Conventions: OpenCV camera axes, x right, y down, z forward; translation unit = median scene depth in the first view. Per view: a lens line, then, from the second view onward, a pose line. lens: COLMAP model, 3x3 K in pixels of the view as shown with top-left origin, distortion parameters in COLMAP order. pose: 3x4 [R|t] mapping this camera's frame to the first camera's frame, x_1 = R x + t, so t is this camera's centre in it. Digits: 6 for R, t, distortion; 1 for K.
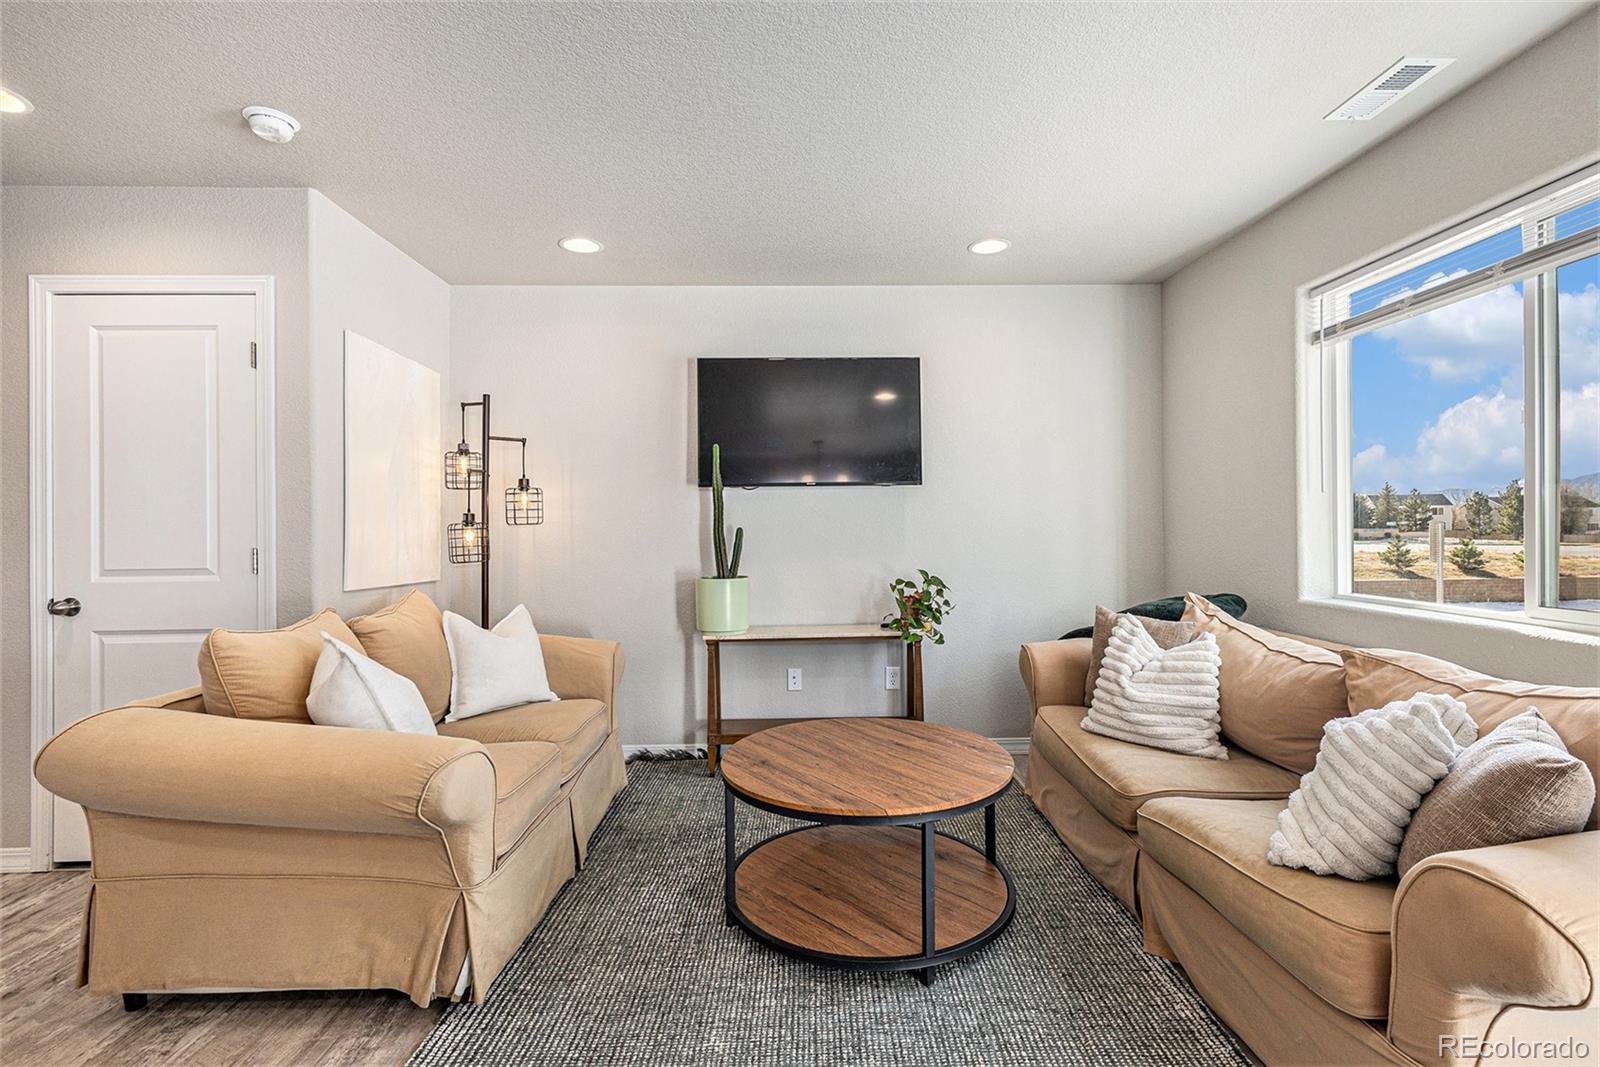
lens RADIAL K [[757.3, 0, 804.9], [0, 757.3, 518.7], [0, 0, 1]] dist [0.001794, 0.000447]
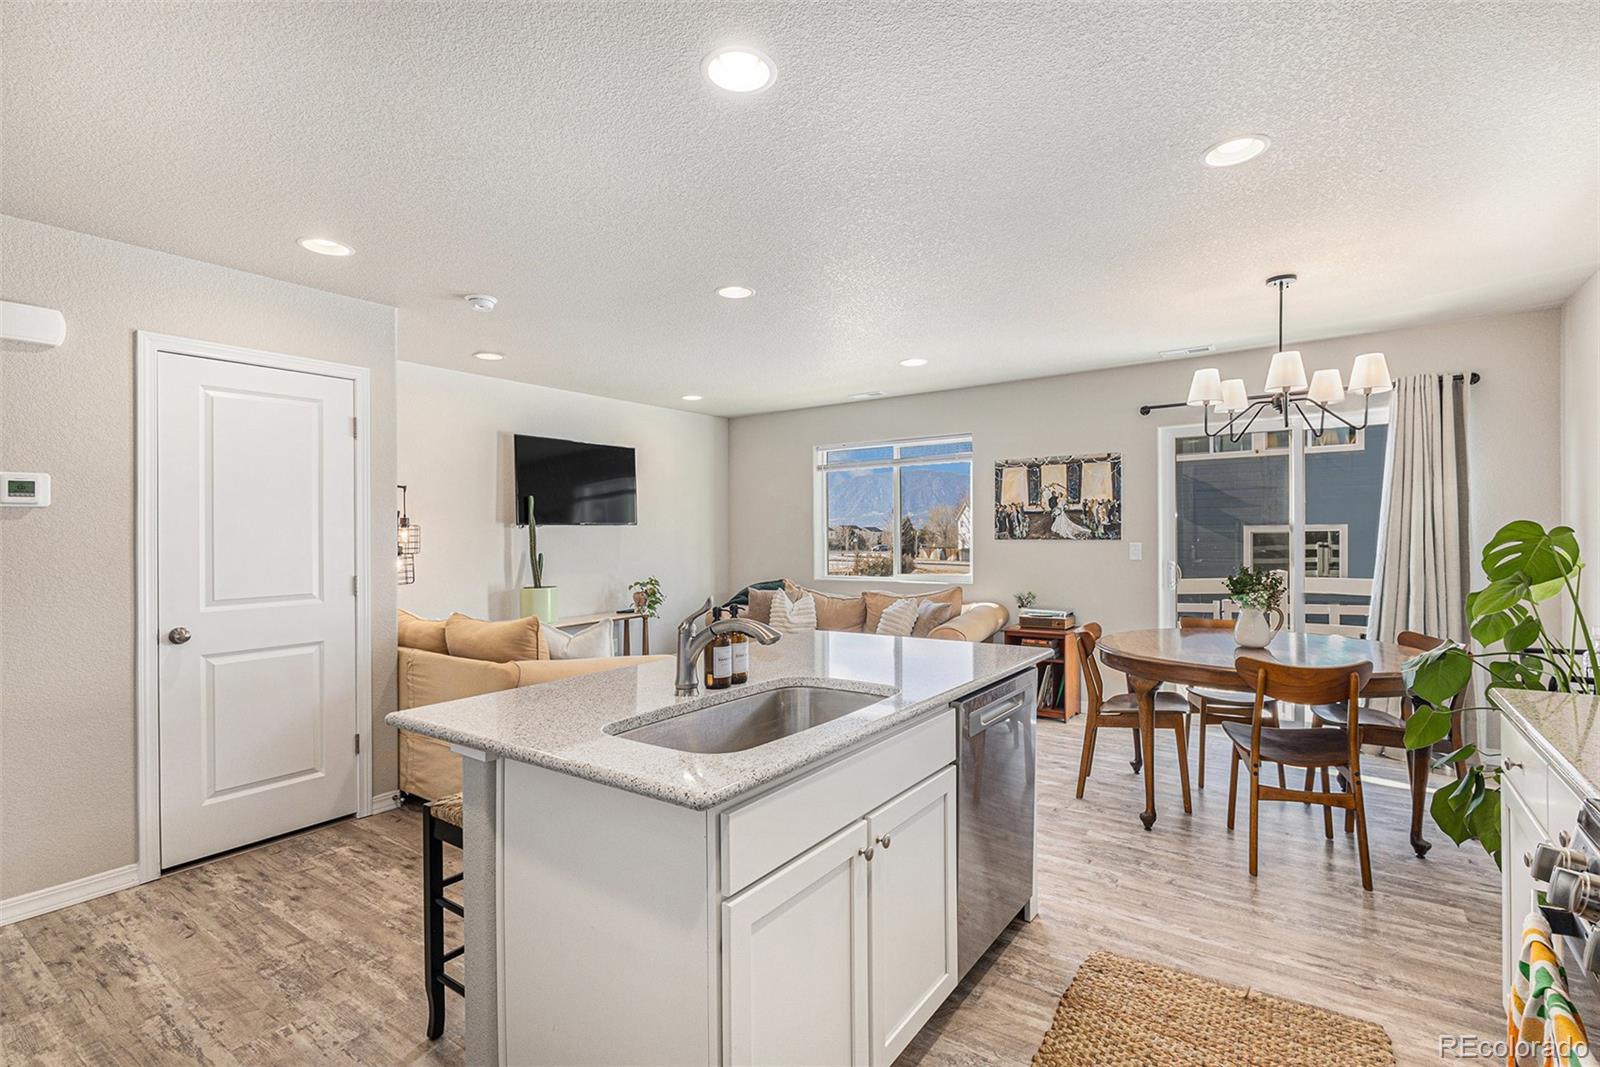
lens RADIAL K [[749.4, 0, 791.0], [0, 749.4, 547.4], [0, 0, 1]] dist [0.028340, 0.000369]
pose [[0.615129, -0.013317, 0.788314, -0.974926], [-0.000960, 0.999844, 0.017640, -0.025557], [-0.788426, -0.011608, 0.615021, -0.297371]]
